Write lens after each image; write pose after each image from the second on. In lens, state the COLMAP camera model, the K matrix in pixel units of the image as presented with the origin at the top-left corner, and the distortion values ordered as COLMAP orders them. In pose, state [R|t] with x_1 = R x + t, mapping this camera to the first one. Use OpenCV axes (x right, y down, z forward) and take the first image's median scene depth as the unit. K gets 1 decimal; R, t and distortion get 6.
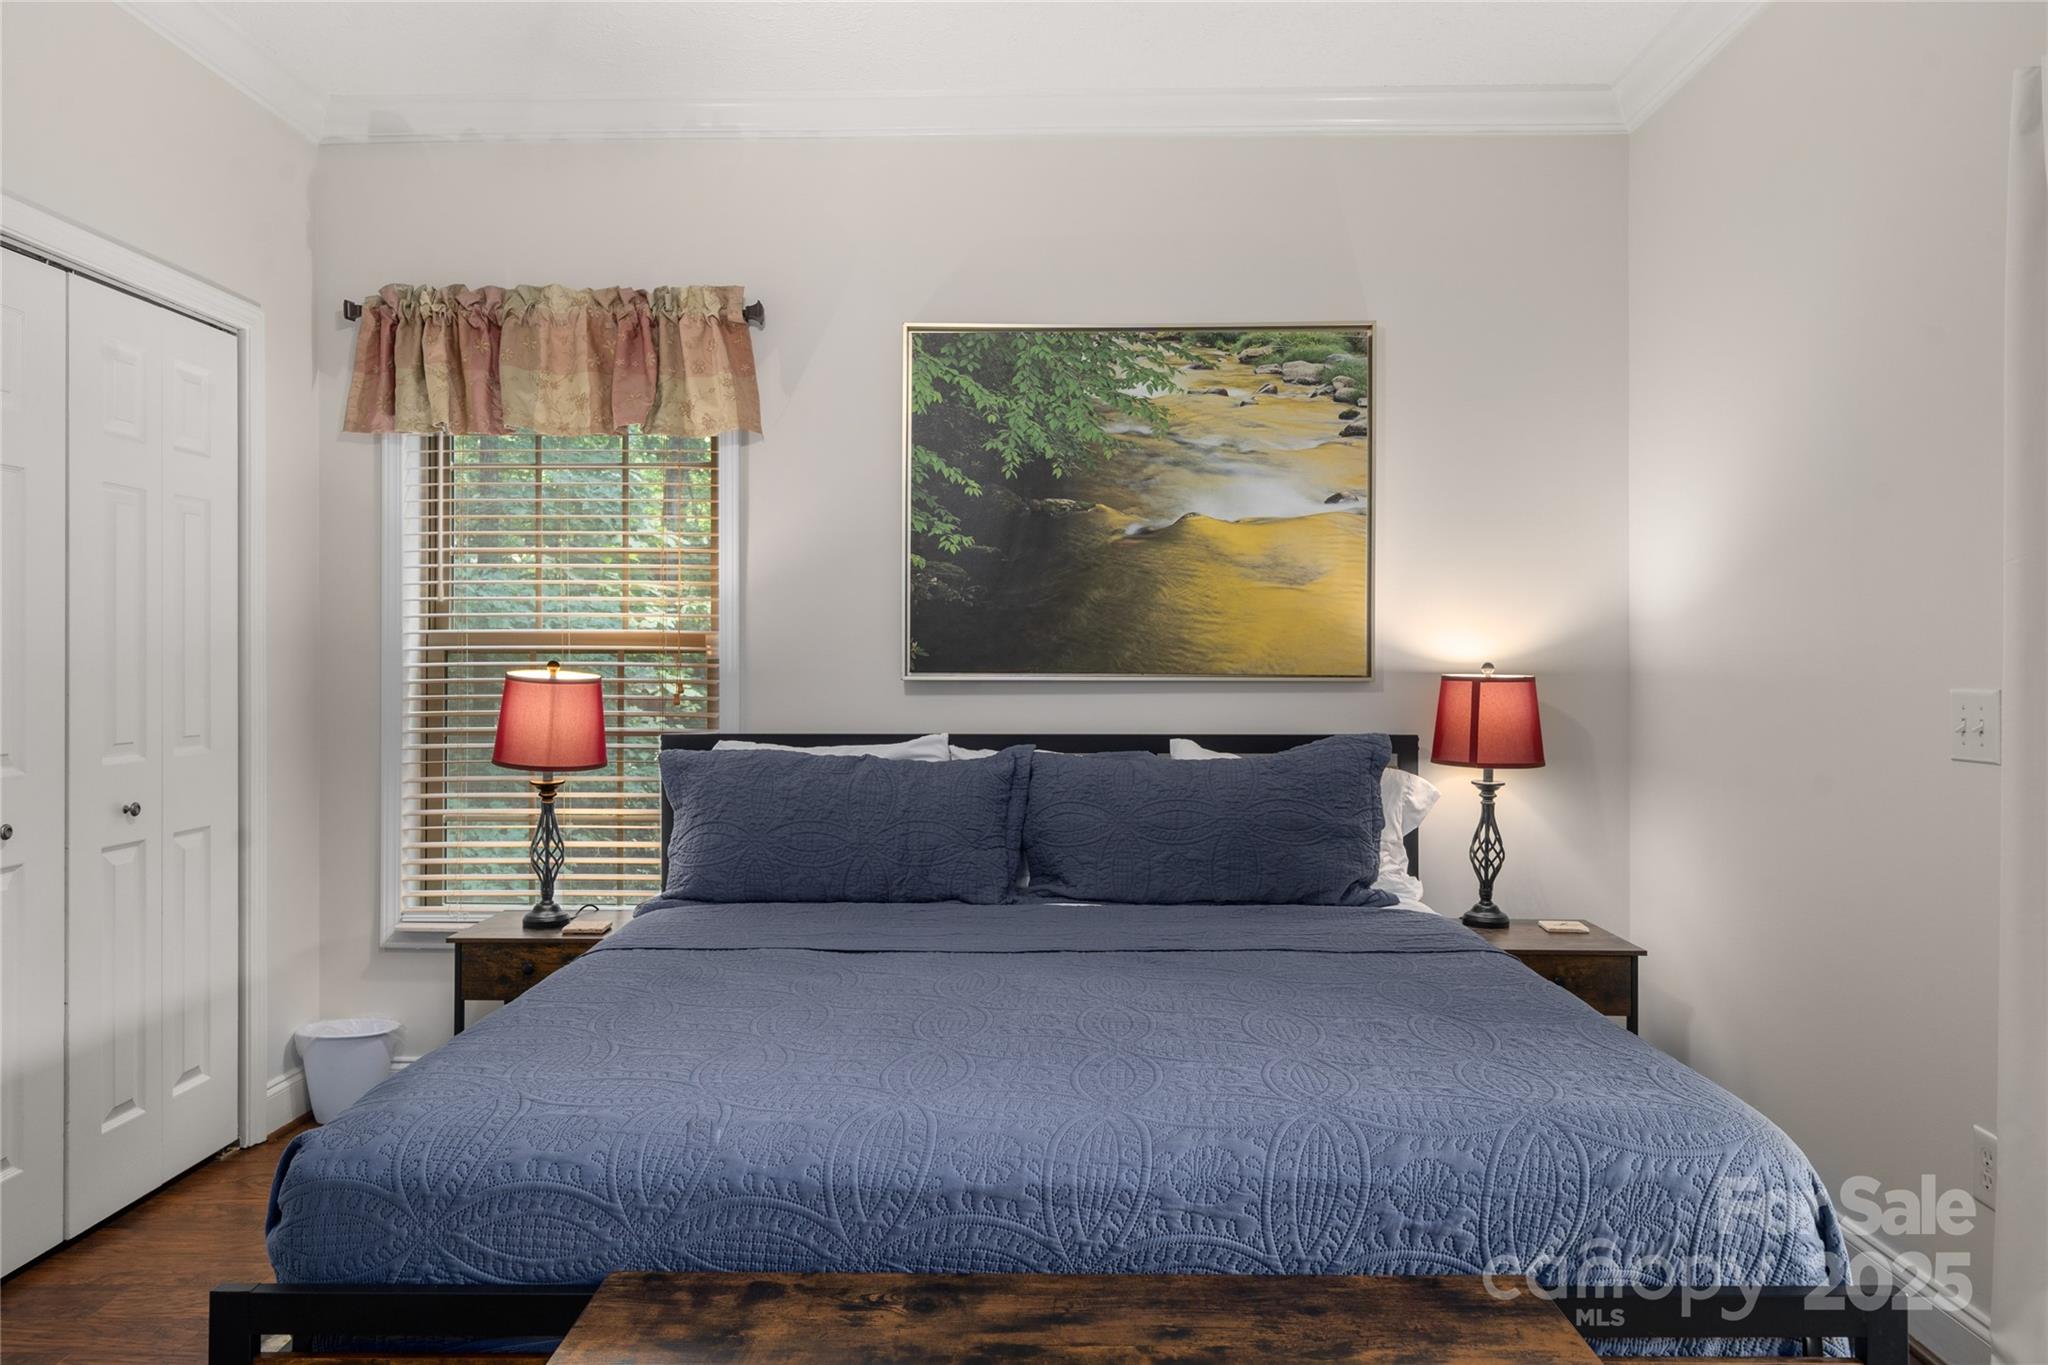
lens RADIAL K [[1427.0, 0, 1024.0], [0, 1427.0, 682.5], [0, 0, 1]] dist [0.000296, -0.001567]
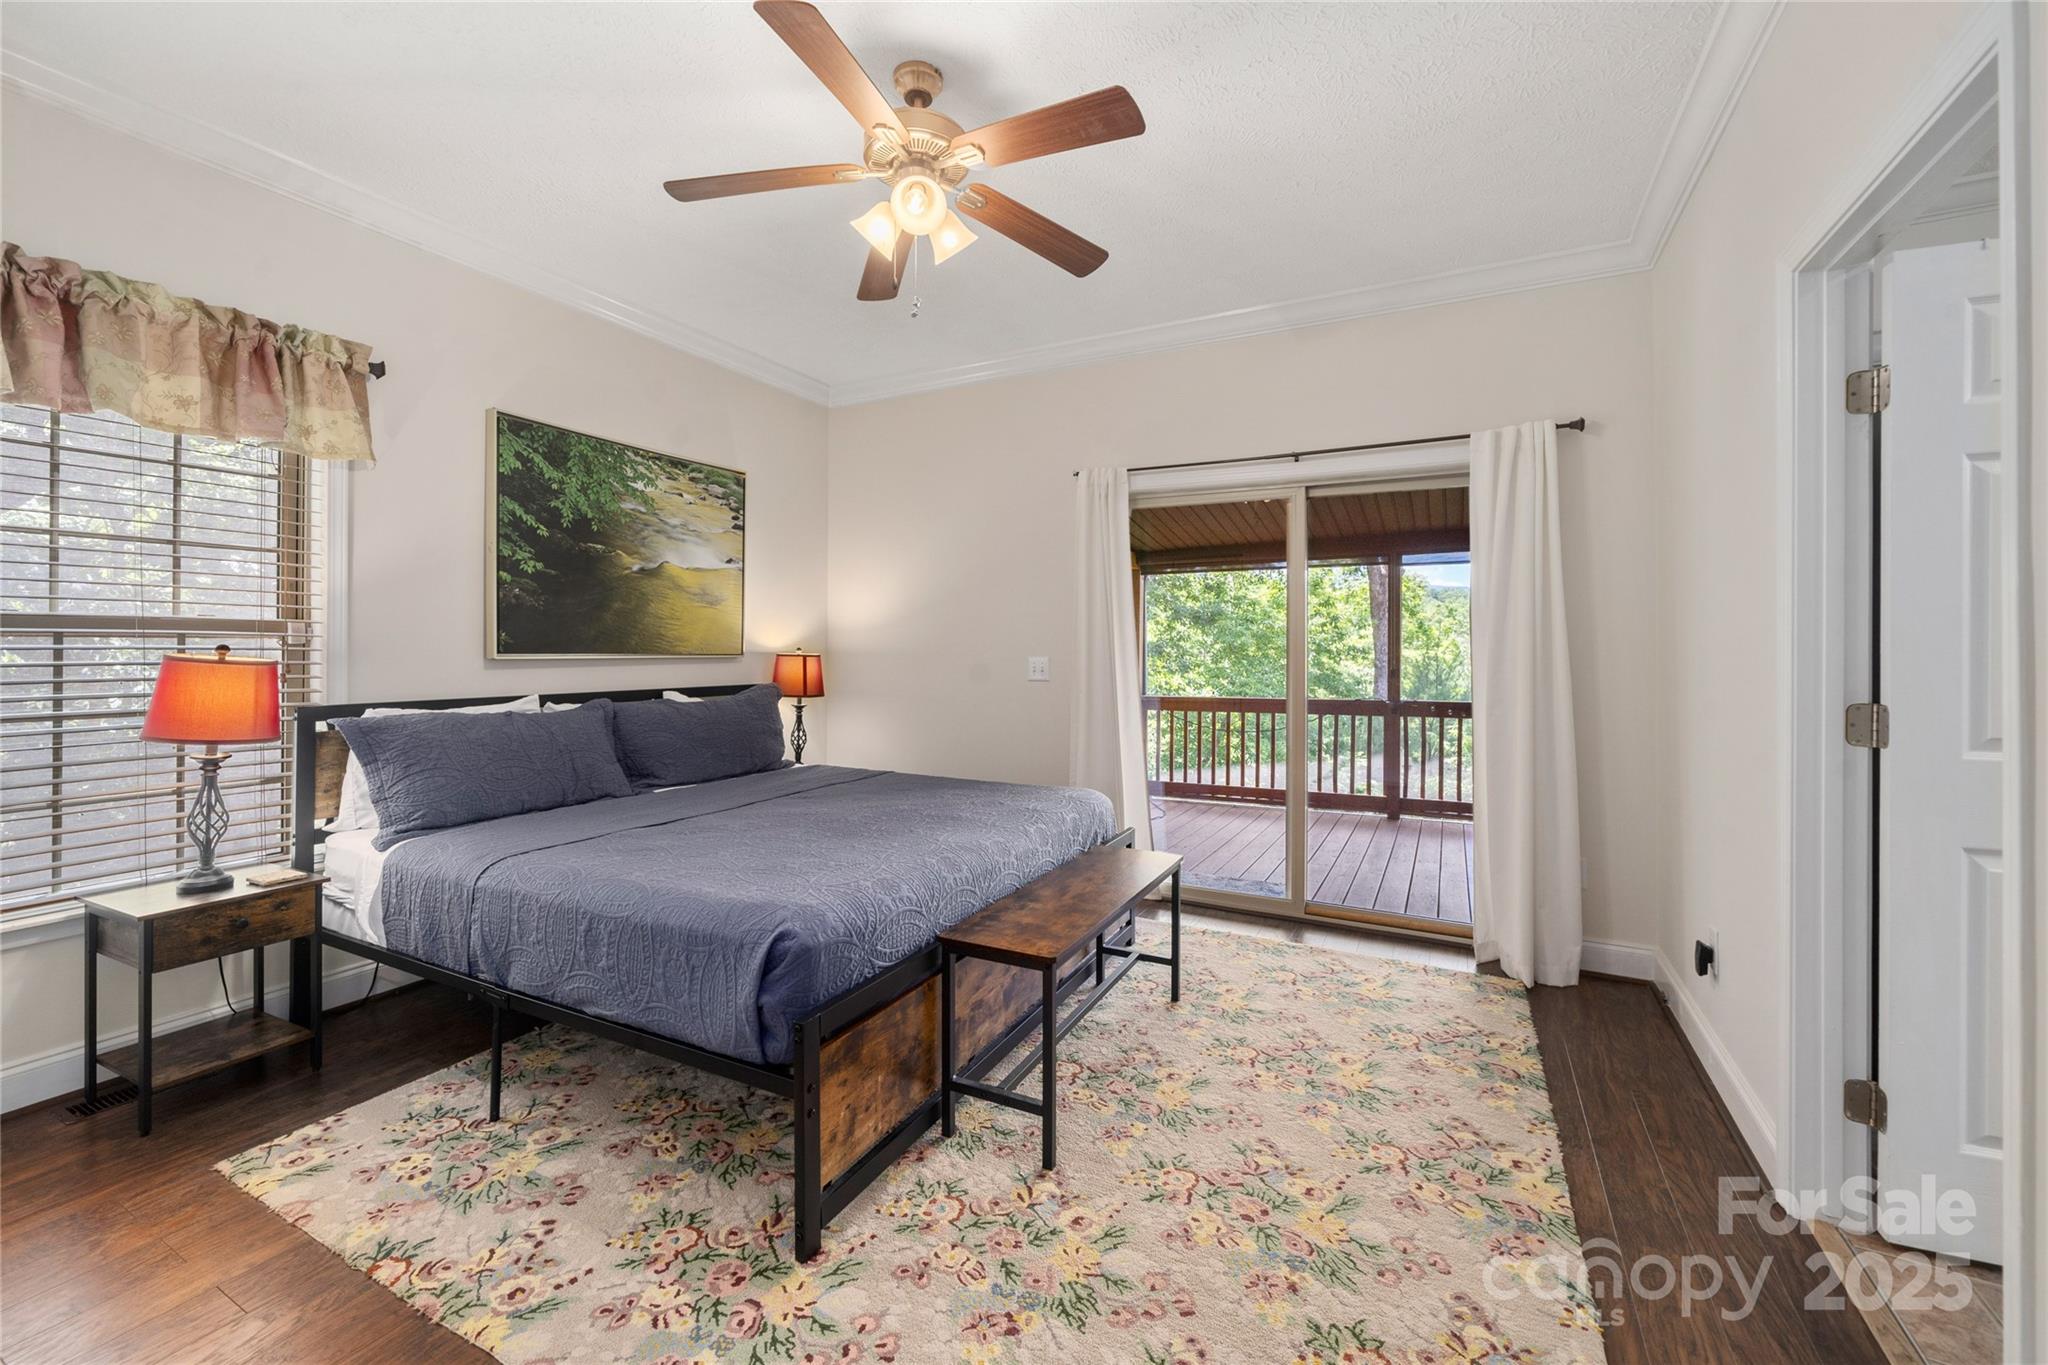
lens RADIAL K [[861.9, 0, 1022.4], [0, 861.9, 676.1], [0, 0, 1]] dist [-0.001570, -0.000233]
pose [[0.420741, -0.028346, 0.906738, -0.655515], [0.007734, 0.999587, 0.027660, -0.004598], [-0.907148, -0.004625, 0.420787, 0.162463]]
